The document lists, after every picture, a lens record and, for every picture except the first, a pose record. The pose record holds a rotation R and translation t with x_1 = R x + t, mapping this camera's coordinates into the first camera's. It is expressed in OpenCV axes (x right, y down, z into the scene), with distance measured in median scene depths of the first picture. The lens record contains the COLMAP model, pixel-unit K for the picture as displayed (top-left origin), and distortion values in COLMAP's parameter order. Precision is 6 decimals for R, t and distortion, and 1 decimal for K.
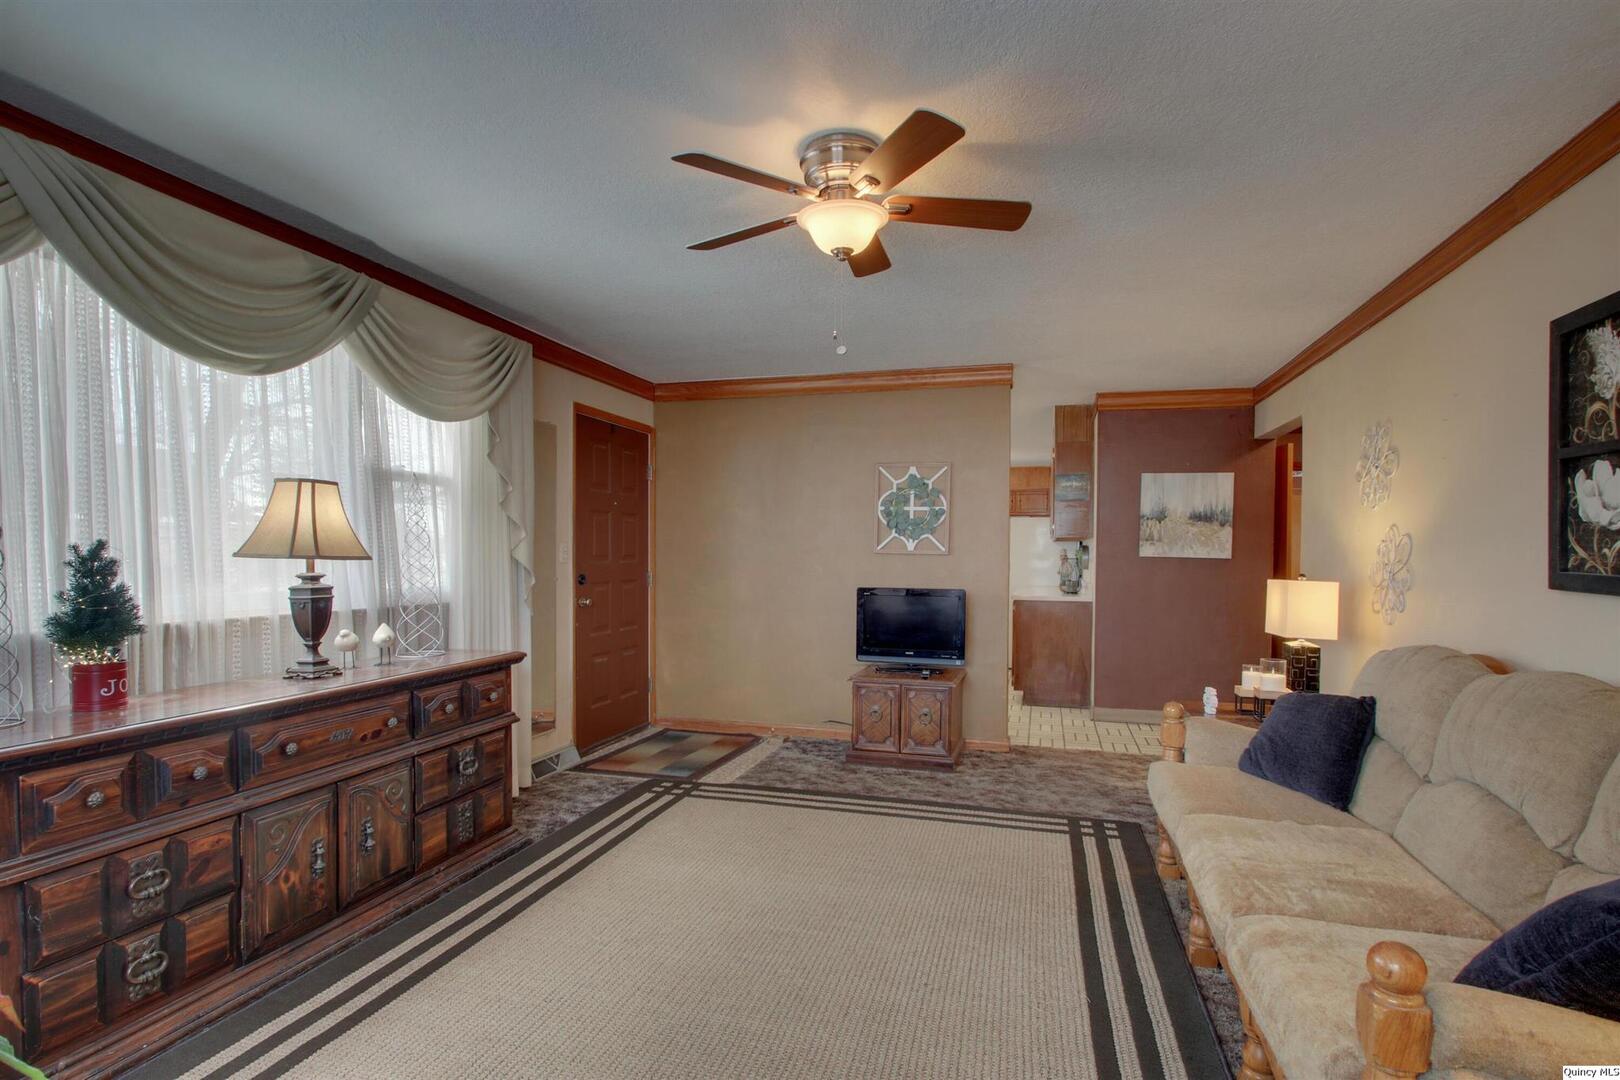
lens RADIAL K [[833.3, 0, 797.5], [0, 833.3, 556.5], [0, 0, 1]] dist [0.004072, -0.012242]
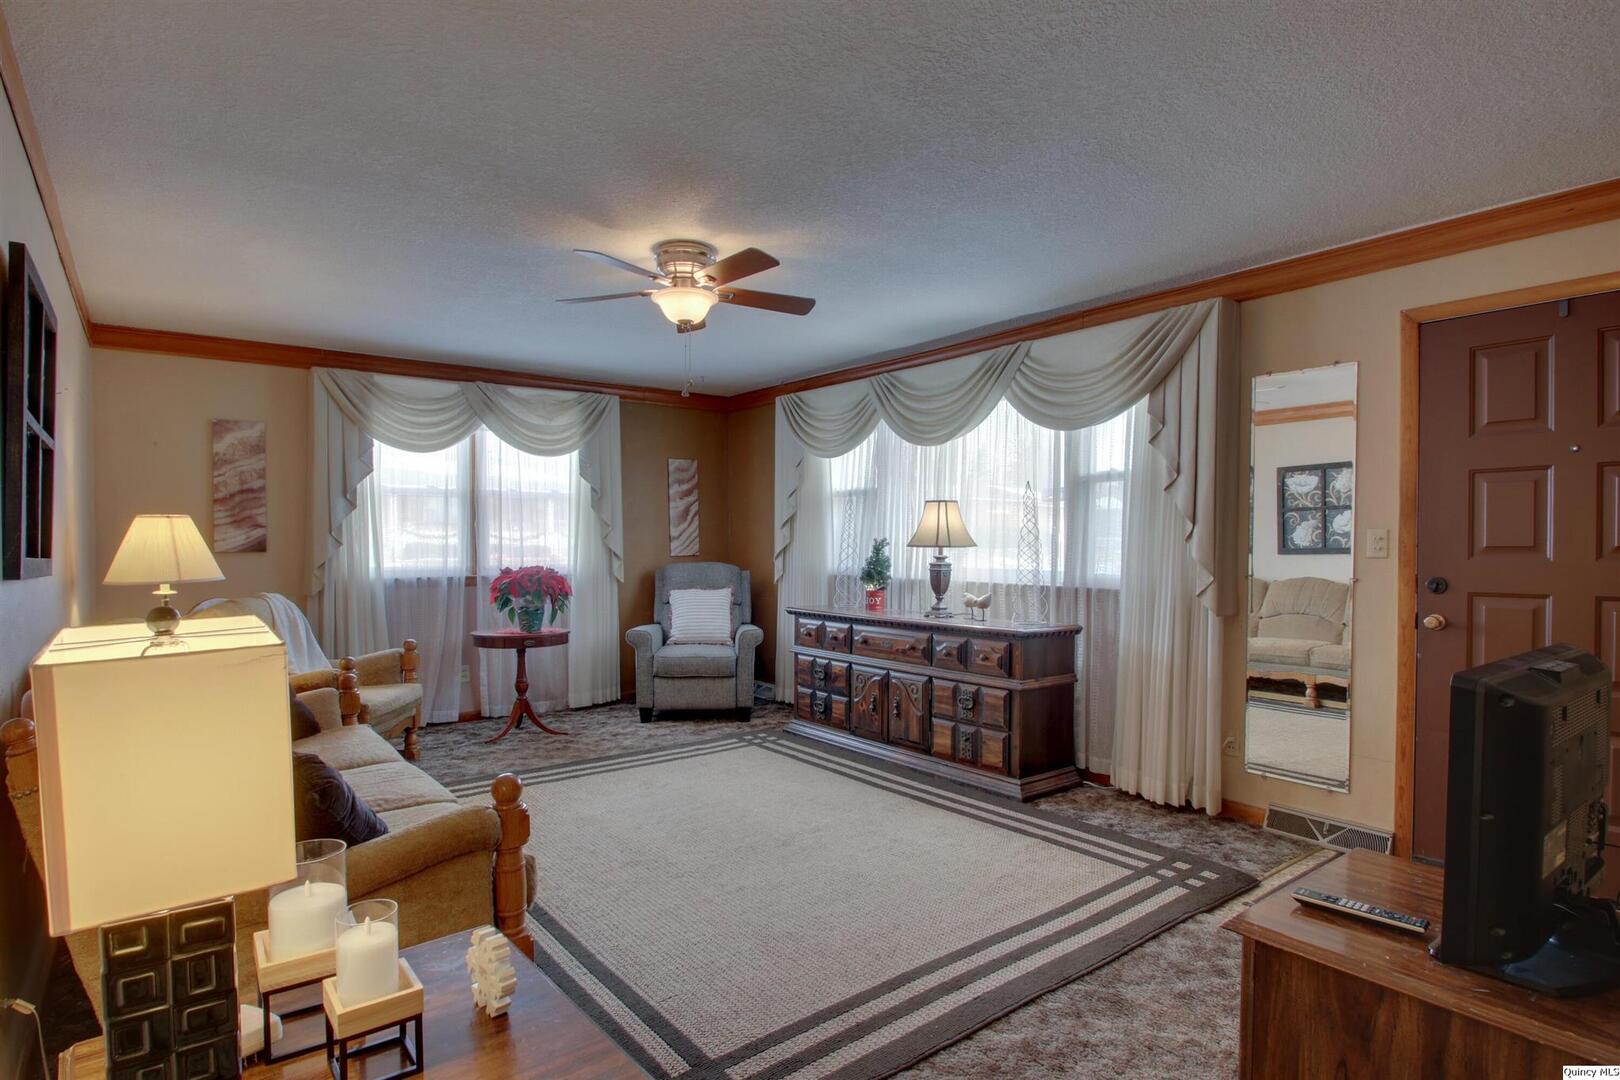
lens RADIAL K [[833.3, 0, 797.5], [0, 833.3, 556.5], [0, 0, 1]] dist [0.004072, -0.012242]
pose [[-0.595320, 0.007318, -0.803455, 0.915967], [-0.006022, 0.999890, 0.013570, 0.000444], [0.803466, 0.012917, -0.595211, 1.719822]]
